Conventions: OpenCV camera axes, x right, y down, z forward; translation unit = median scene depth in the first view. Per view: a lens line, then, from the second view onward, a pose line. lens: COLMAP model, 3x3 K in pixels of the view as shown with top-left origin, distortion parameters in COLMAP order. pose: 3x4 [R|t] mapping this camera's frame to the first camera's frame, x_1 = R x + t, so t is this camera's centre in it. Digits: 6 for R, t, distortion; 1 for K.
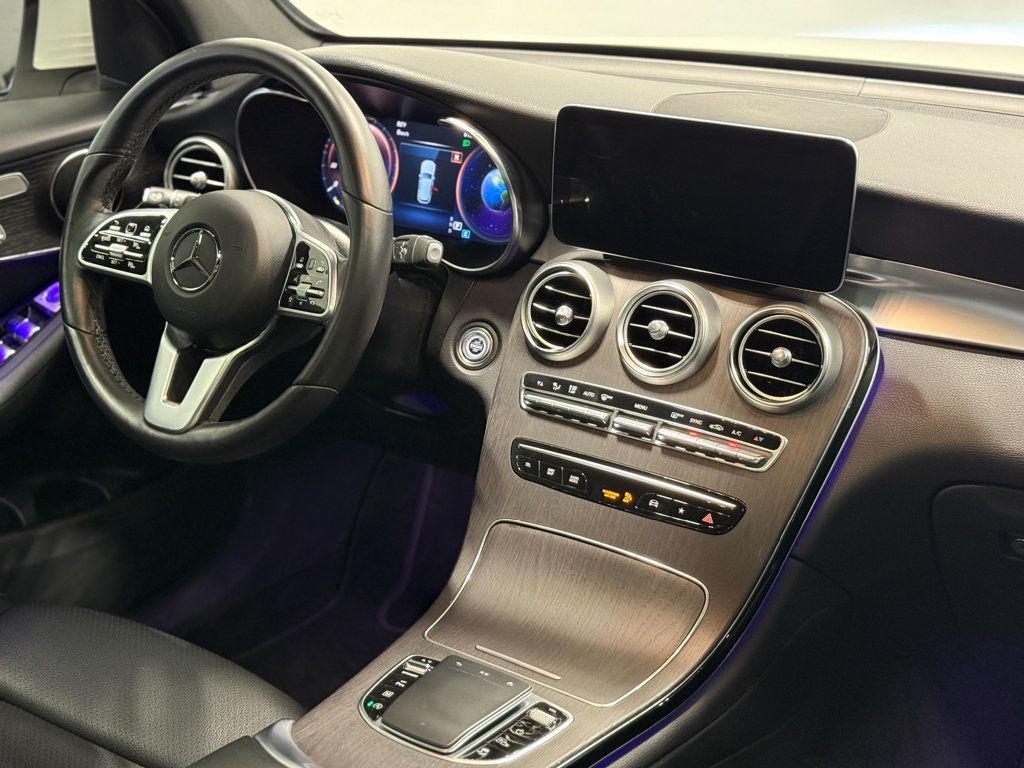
lens RADIAL K [[1469.3, 0, 506.7], [0, 1469.3, 384.8], [0, 0, 1]] dist [0.168826, 0.000000]
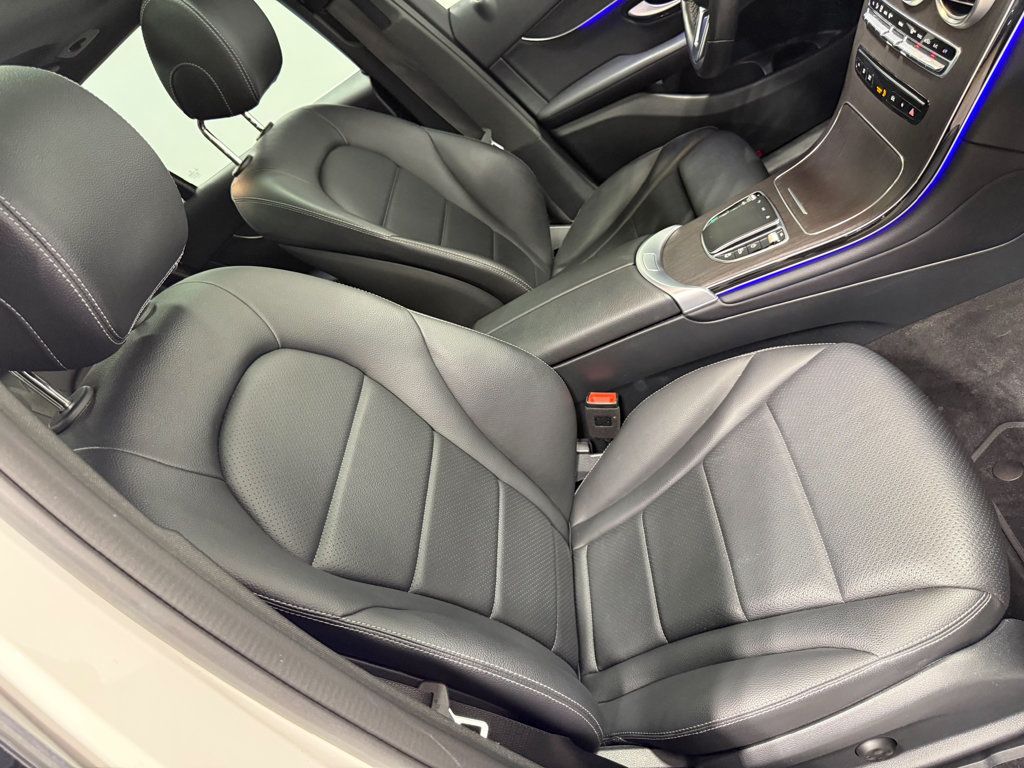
lens RADIAL K [[741.5, 0, 509.1], [0, 741.5, 391.6], [0, 0, 1]] dist [0.028983, -0.068947]
pose [[0.466570, 0.290459, -0.835432, 0.601752], [0.259568, 0.857987, 0.443264, -0.092936], [0.845540, -0.423665, 0.324917, 0.291384]]
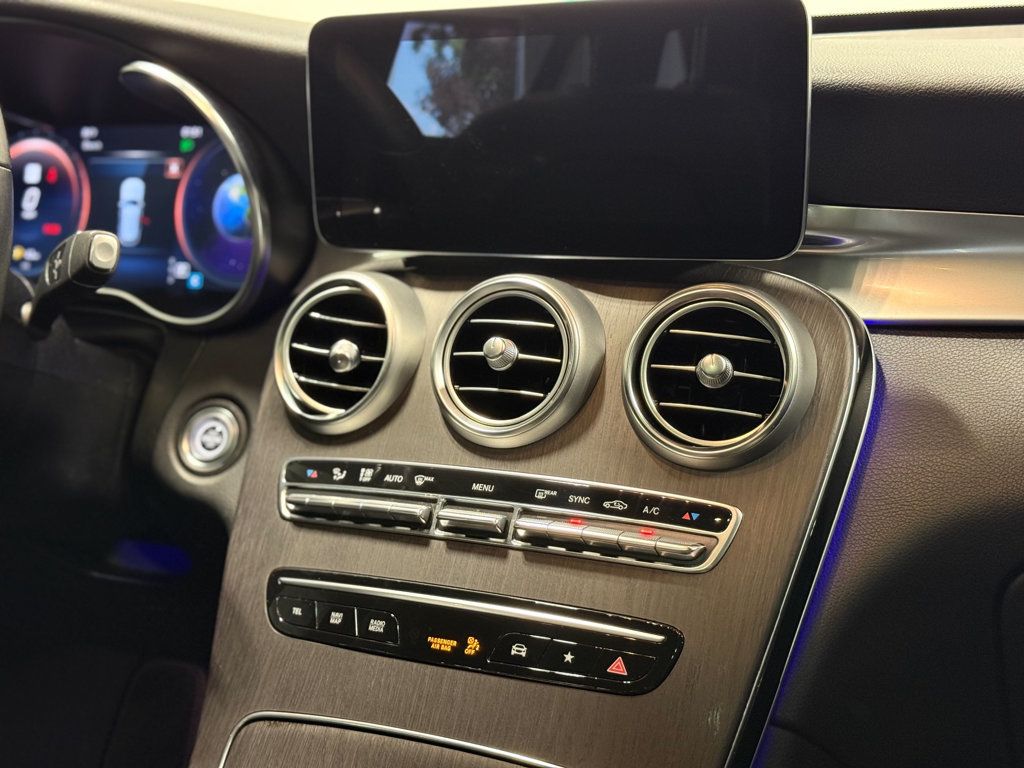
lens RADIAL K [[1469.3, 0, 508.6], [0, 1469.3, 393.7], [0, 0, 1]] dist [0.168826, 0.000000]
pose [[0.991565, -0.069757, 0.109236, 0.039720], [0.086101, 0.984487, -0.152878, 0.066808], [-0.096877, 0.160994, 0.982189, 0.414657]]
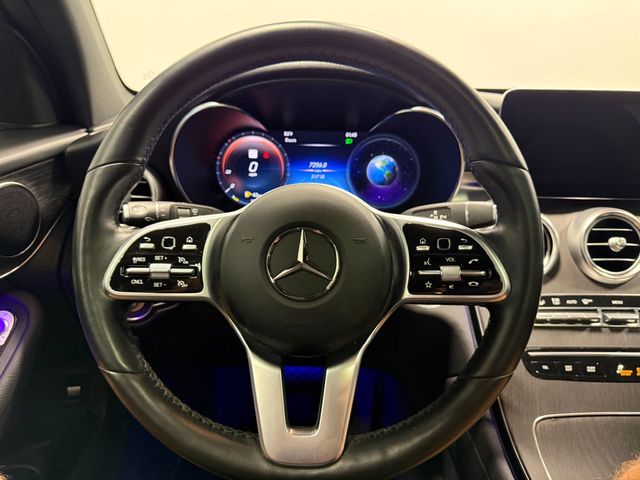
lens RADIAL K [[463.5, 0, 320.3], [0, 463.5, 243.5], [0, 0, 1]] dist [0.028983, -0.068947]
pose [[0.823824, -0.176634, 0.538623, -0.347006], [0.195743, 0.980406, 0.022121, -0.098837], [-0.531976, 0.087208, 0.842257, 0.764852]]
